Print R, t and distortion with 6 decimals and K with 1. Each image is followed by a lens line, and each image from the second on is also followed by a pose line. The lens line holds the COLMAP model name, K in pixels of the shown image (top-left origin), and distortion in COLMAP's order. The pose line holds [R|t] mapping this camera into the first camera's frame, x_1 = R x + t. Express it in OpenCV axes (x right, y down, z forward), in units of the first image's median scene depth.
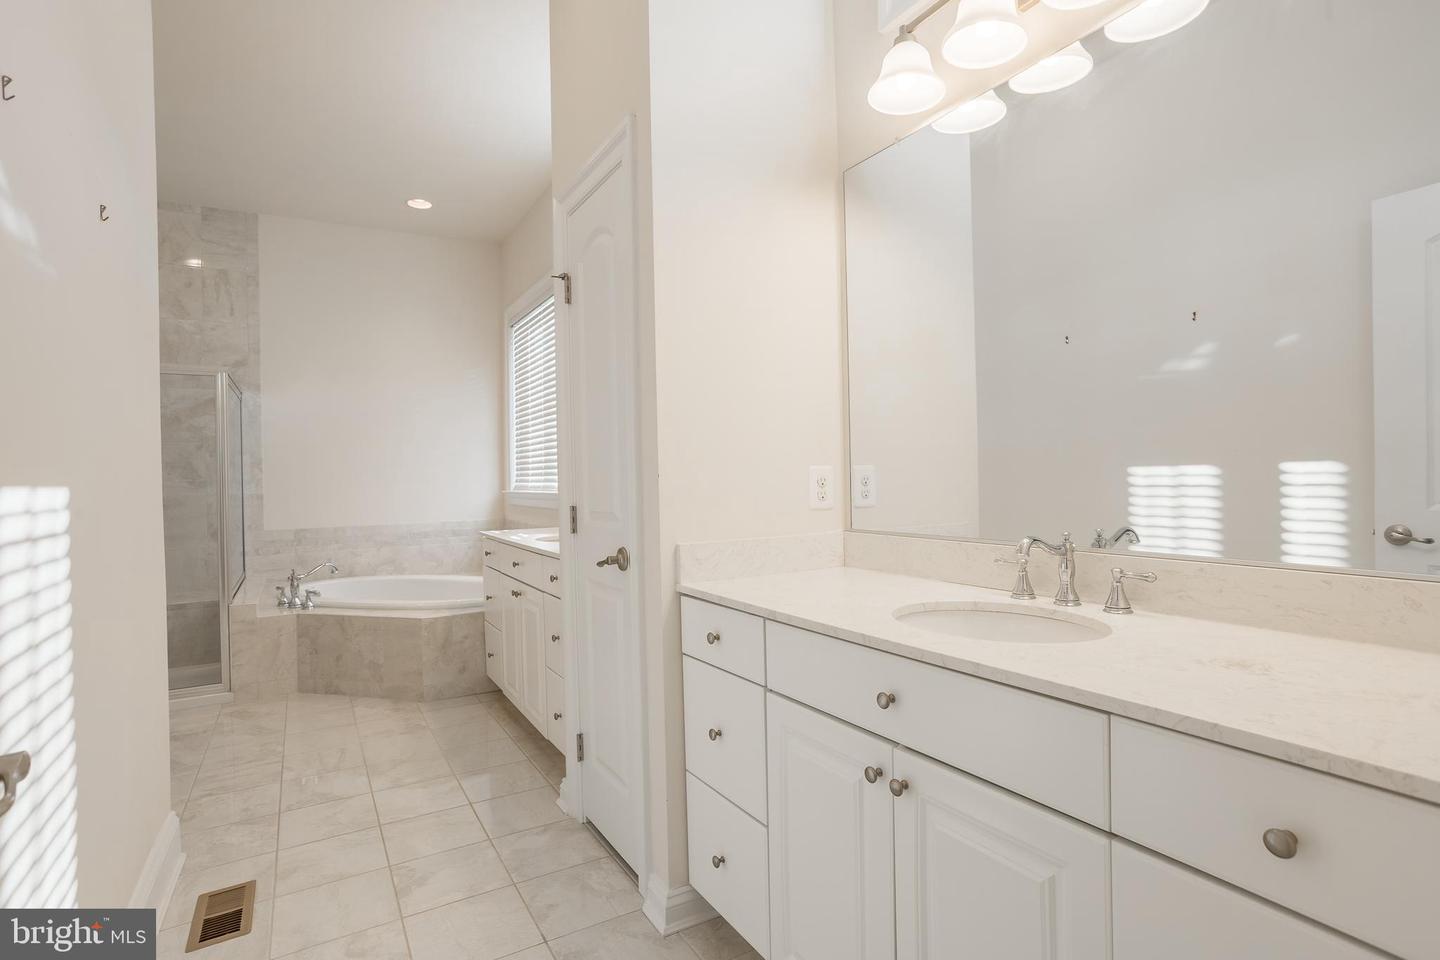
lens RADIAL K [[715.4, 0, 720.0], [0, 715.4, 480.0], [0, 0, 1]] dist [-0.039908, 0.000767]
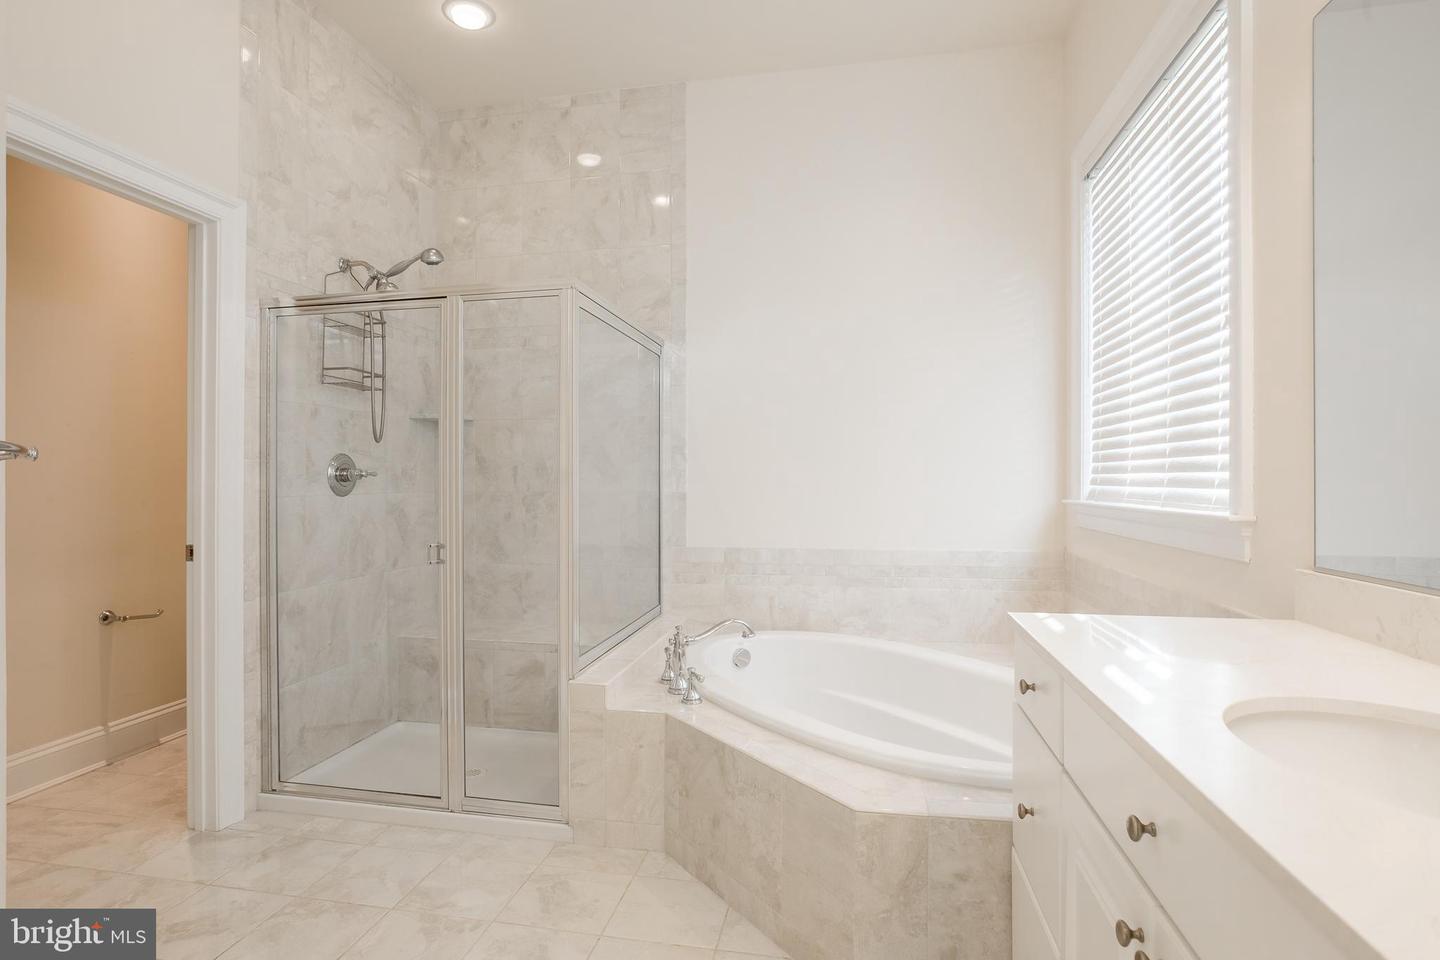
lens RADIAL K [[715.4, 0, 720.0], [0, 715.4, 480.0], [0, 0, 1]] dist [-0.039908, 0.000767]
pose [[0.741895, 0.020622, -0.670199, -0.167005], [-0.019237, 0.999770, 0.009469, 0.000532], [0.670241, 0.005867, 0.742121, 0.516352]]
